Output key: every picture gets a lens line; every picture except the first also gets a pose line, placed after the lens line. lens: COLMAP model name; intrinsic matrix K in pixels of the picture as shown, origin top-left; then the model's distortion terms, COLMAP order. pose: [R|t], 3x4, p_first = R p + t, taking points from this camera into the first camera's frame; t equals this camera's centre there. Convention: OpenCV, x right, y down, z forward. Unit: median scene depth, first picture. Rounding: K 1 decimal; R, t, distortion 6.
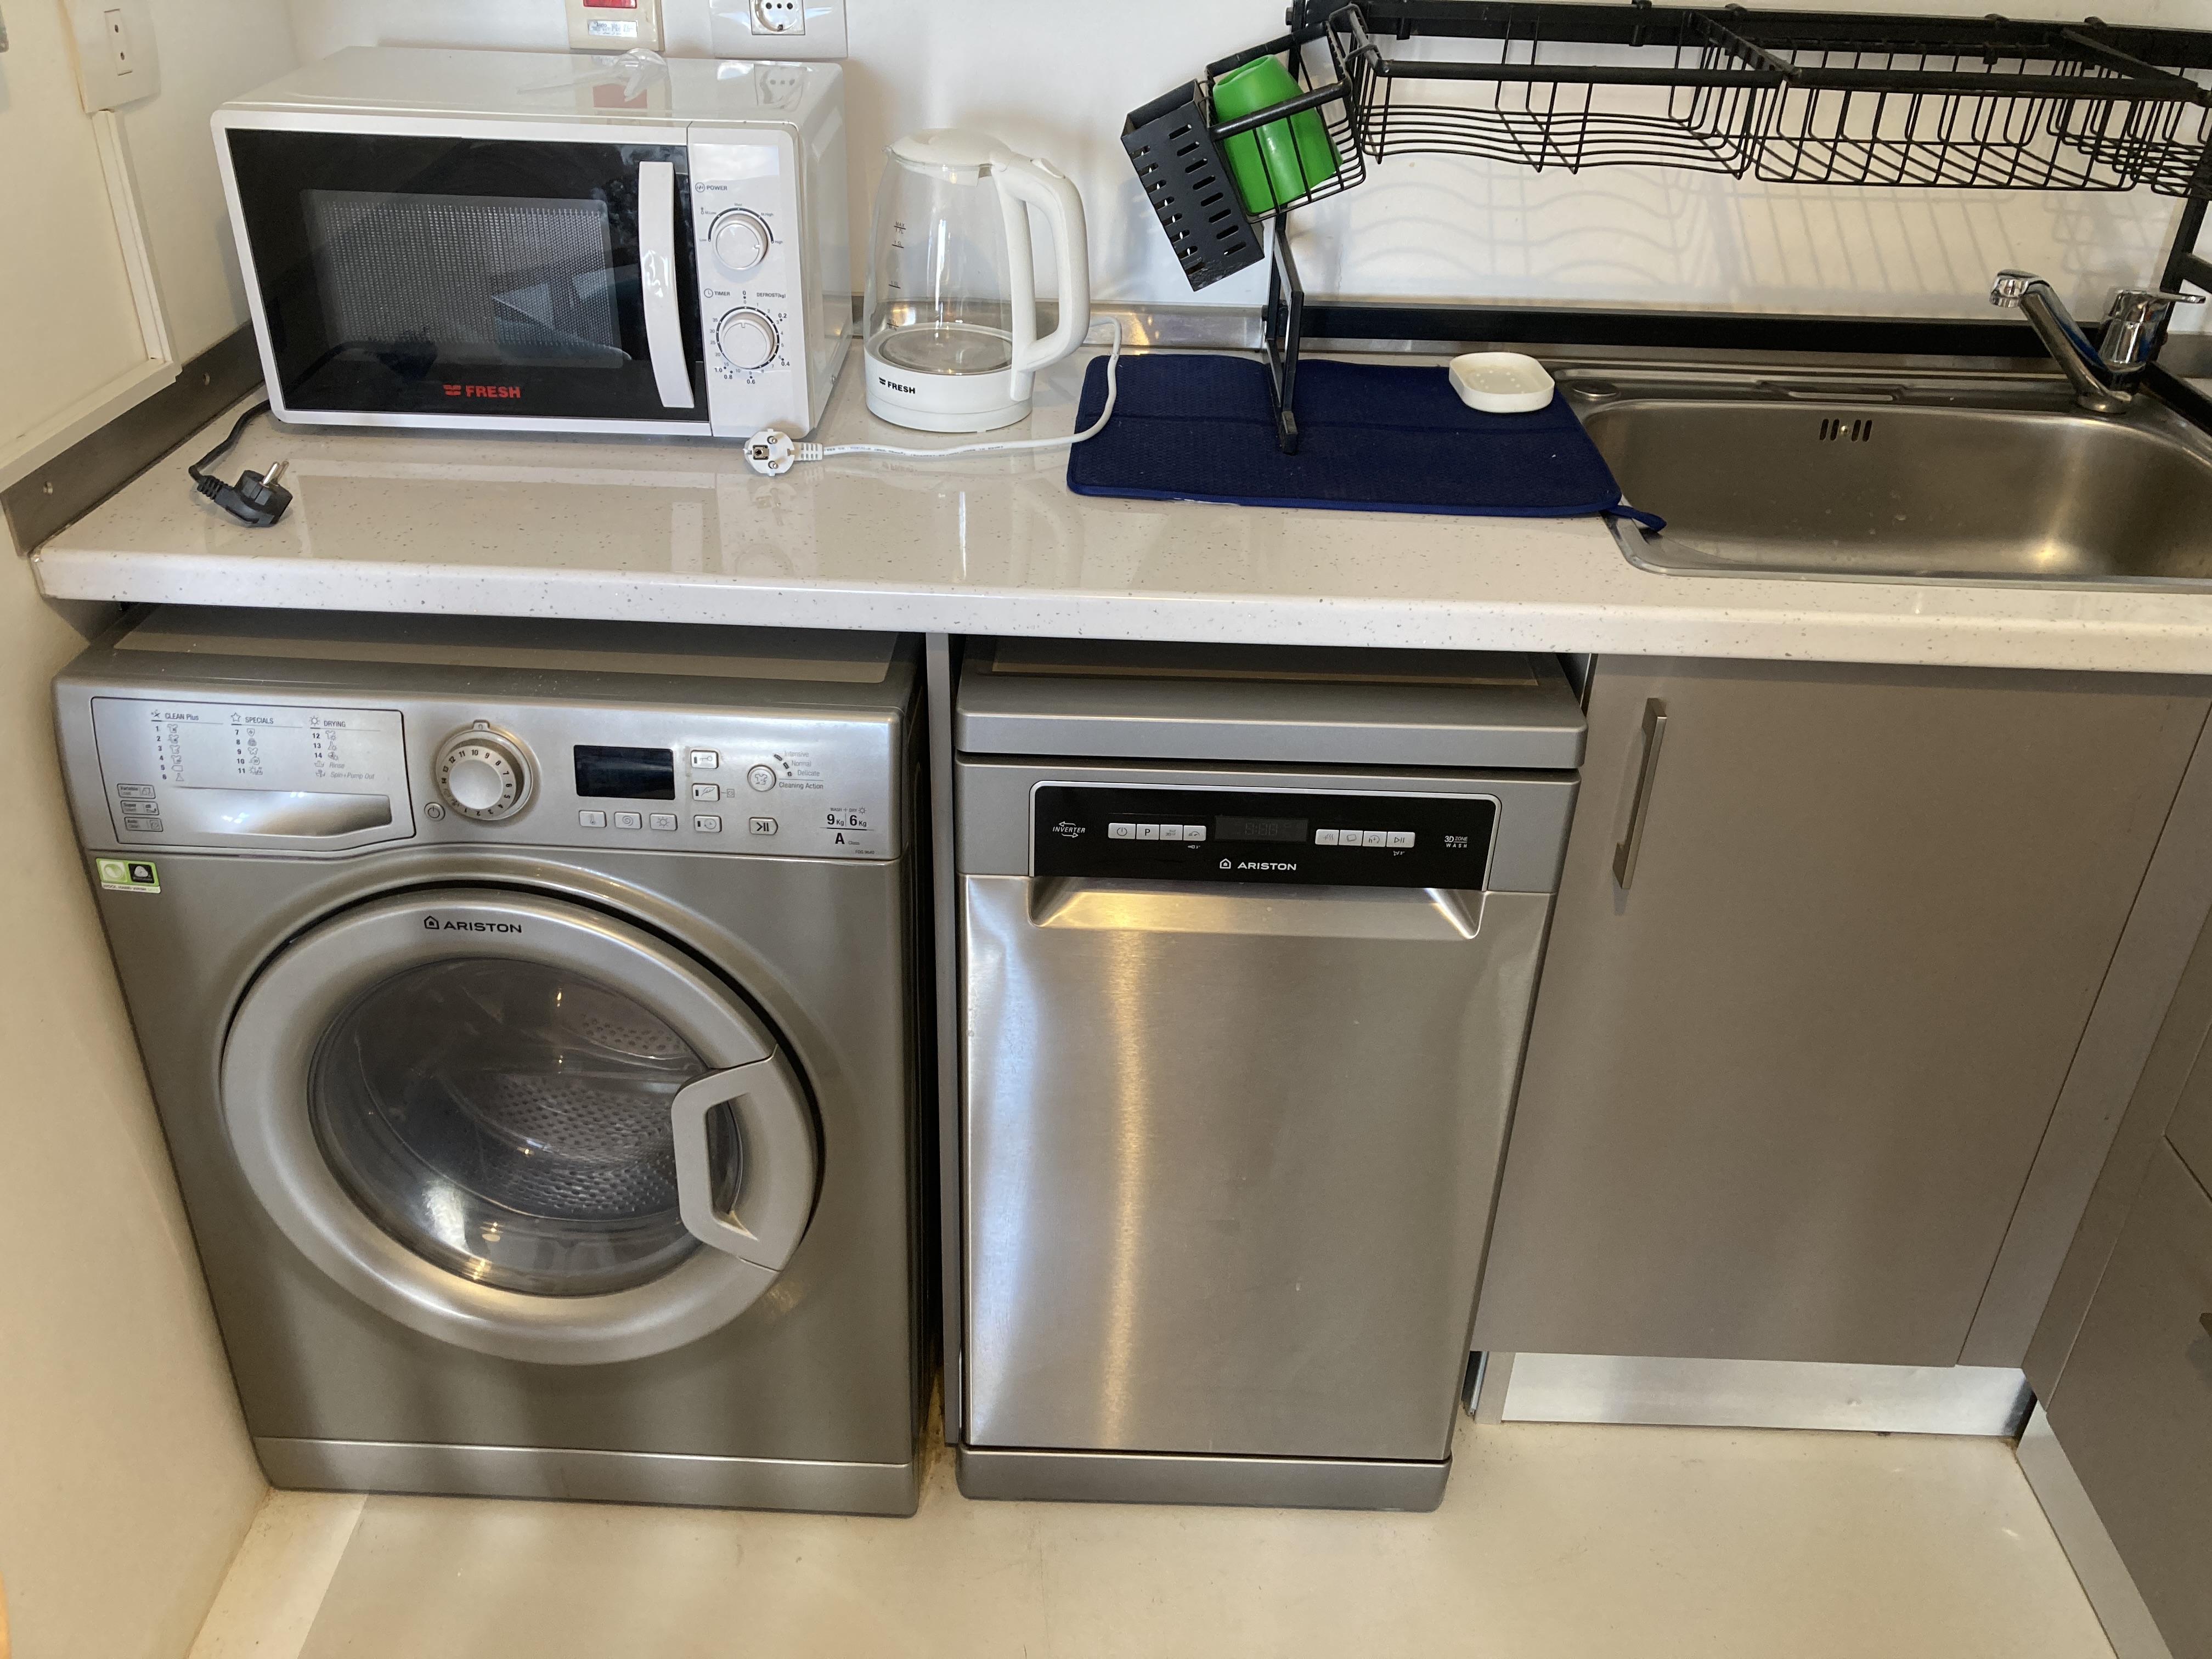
lens RADIAL K [[1806.1, 0, 1099.5], [0, 1806.1, 817.0], [0, 0, 1]] dist [0.028075, -0.031851]
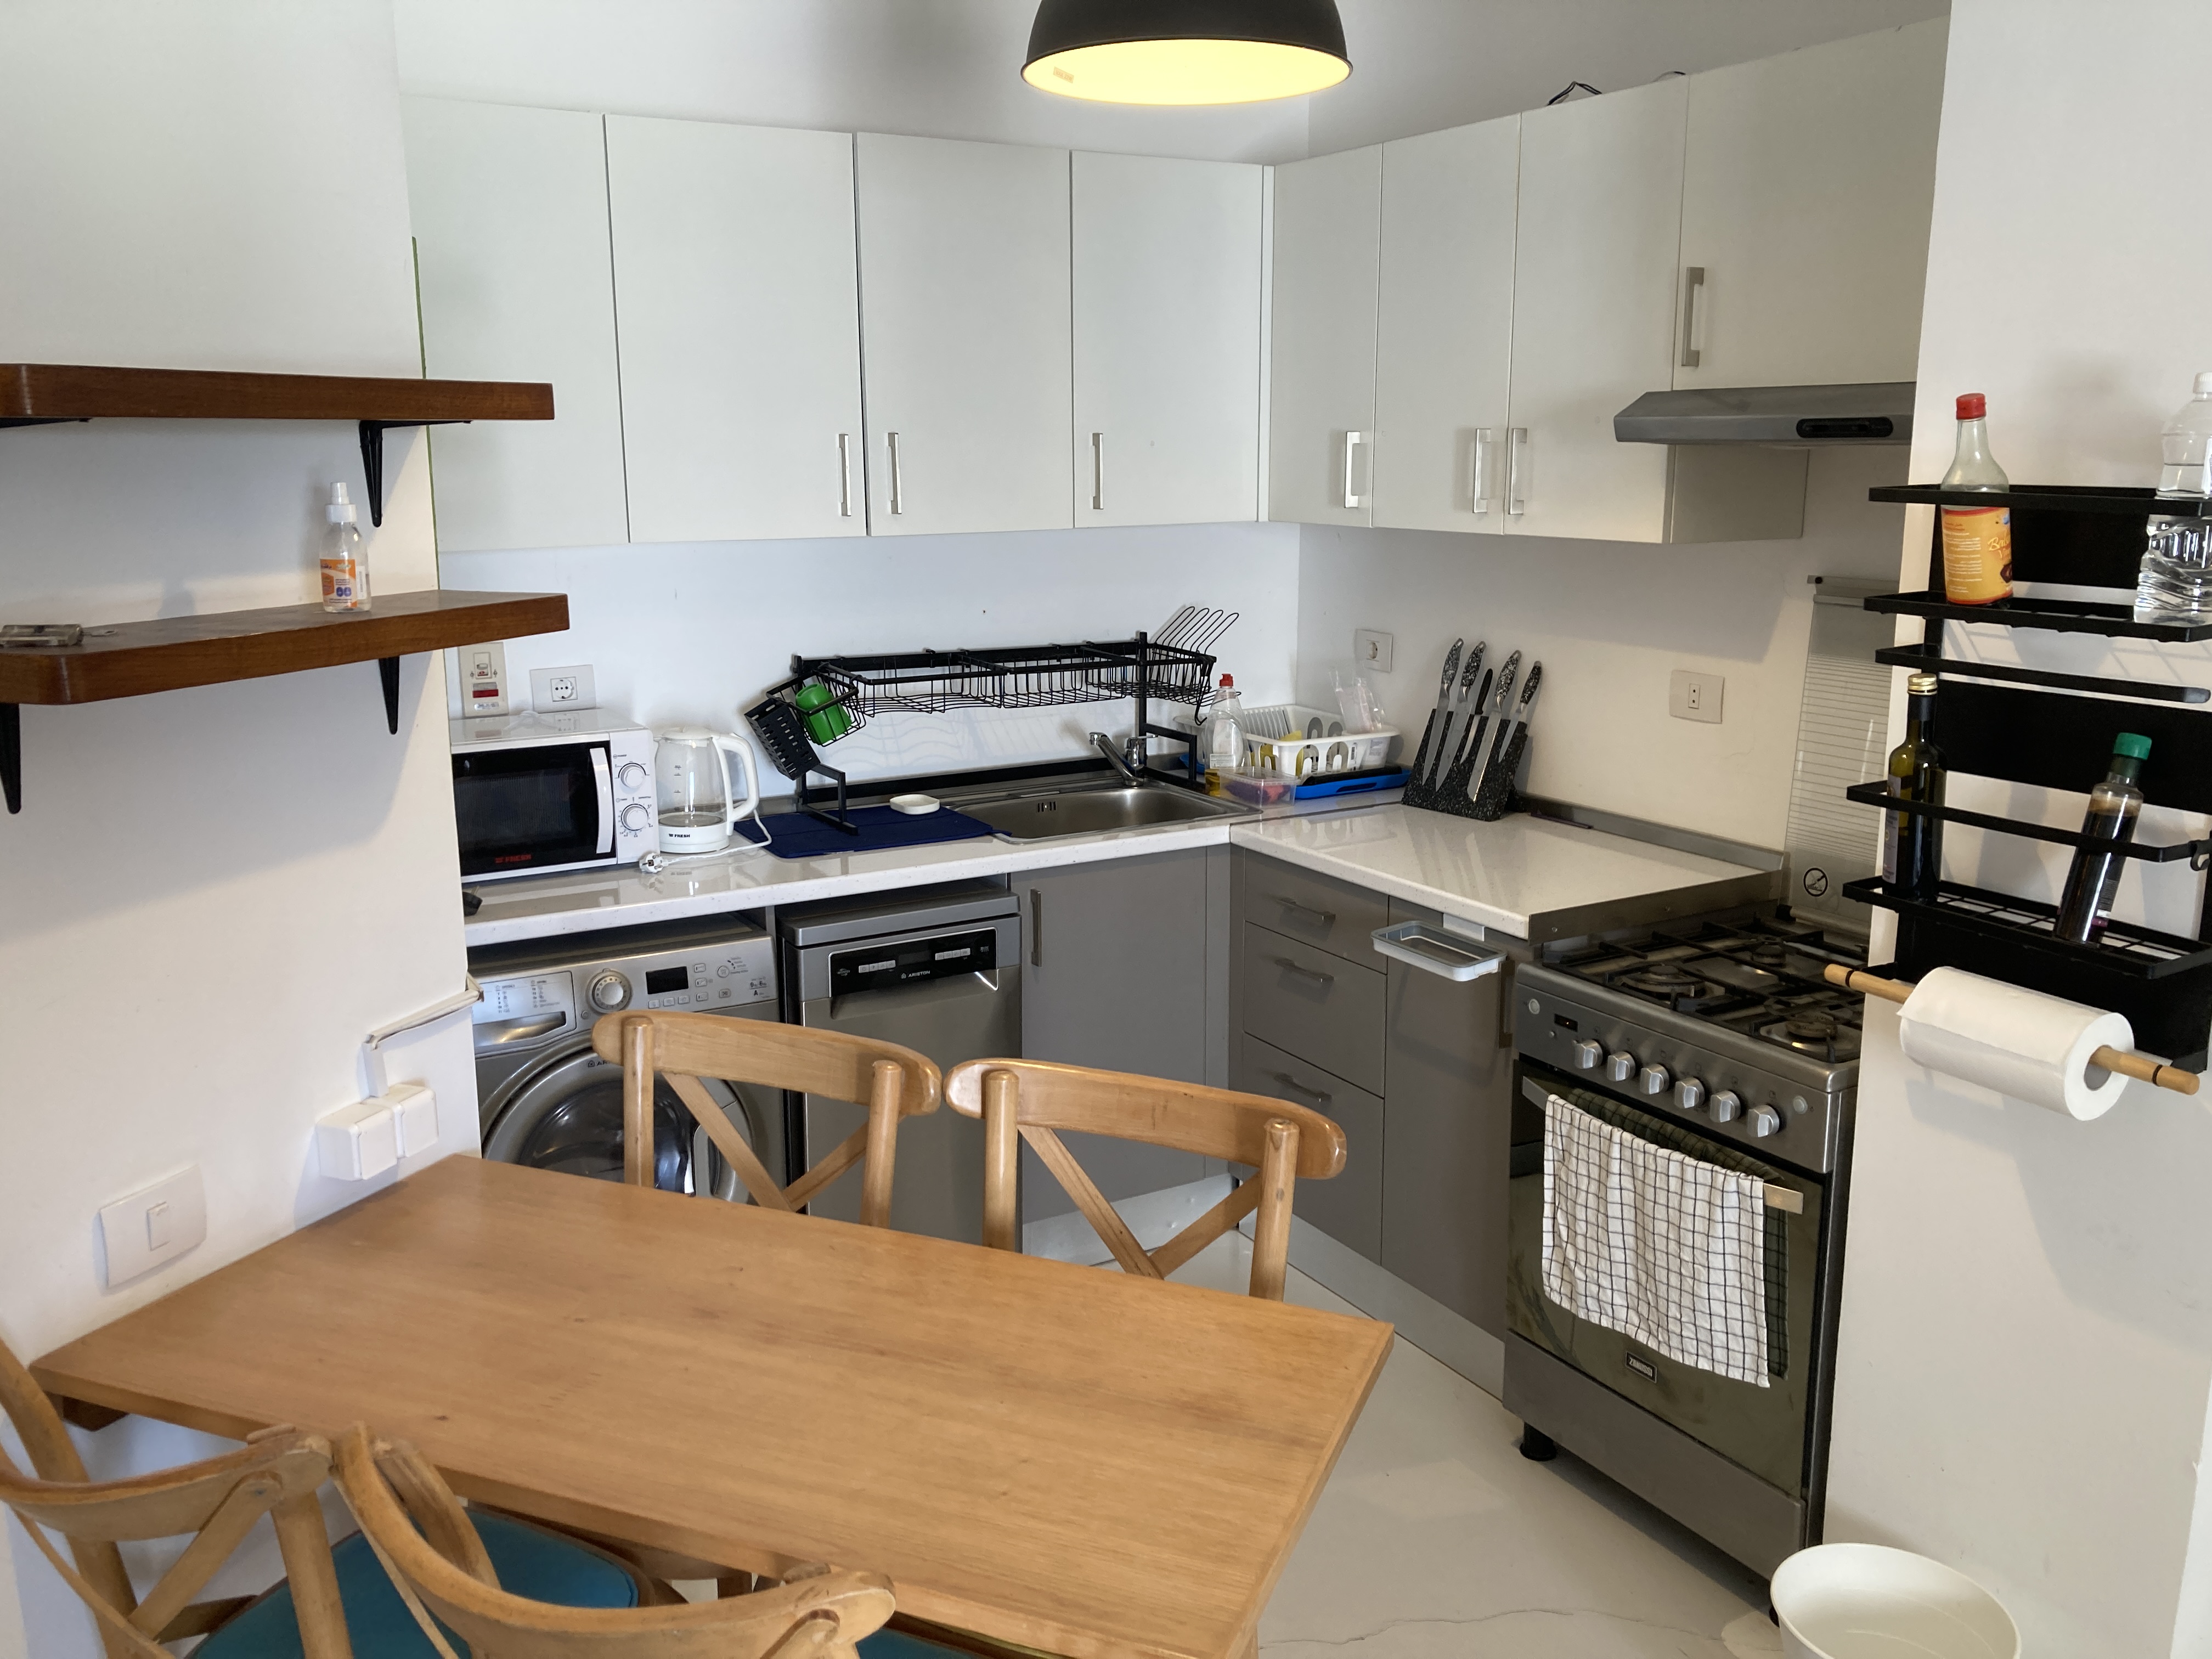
lens RADIAL K [[1806.1, 0, 1110.0], [0, 1806.1, 831.6], [0, 0, 1]] dist [0.028075, -0.031851]
pose [[0.851748, -0.141657, 0.504439, -0.858159], [0.295982, 0.924513, -0.240145, 0.491474], [-0.432342, 0.353848, 0.829380, -1.179491]]
